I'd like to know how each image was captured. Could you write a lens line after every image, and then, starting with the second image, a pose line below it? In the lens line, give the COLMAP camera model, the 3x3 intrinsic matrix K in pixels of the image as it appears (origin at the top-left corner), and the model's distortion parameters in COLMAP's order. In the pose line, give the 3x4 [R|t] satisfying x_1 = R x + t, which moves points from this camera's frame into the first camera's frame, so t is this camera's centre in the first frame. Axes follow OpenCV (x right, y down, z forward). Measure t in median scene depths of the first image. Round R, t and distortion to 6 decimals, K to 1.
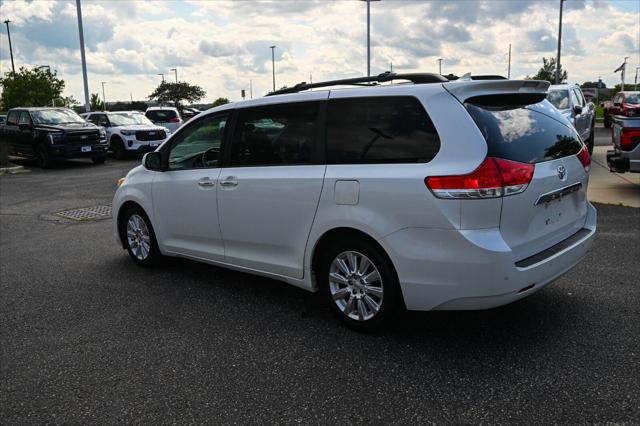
lens RADIAL K [[549.8, 0, 320.0], [0, 549.8, 213.0], [0, 0, 1]] dist [-0.005440, 0.002096]
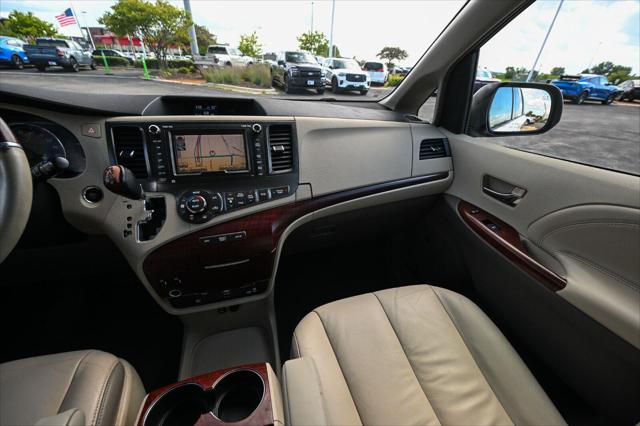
lens RADIAL K [[250.9, 0, 316.6], [0, 250.9, 212.6], [0, 0, 1]] dist [-0.000818, 0.000280]
pose [[0.864119, 0.315137, -0.392412, -0.028584], [-0.169358, 0.916300, 0.362921, -0.048303], [0.473937, -0.247149, 0.845163, 0.382507]]
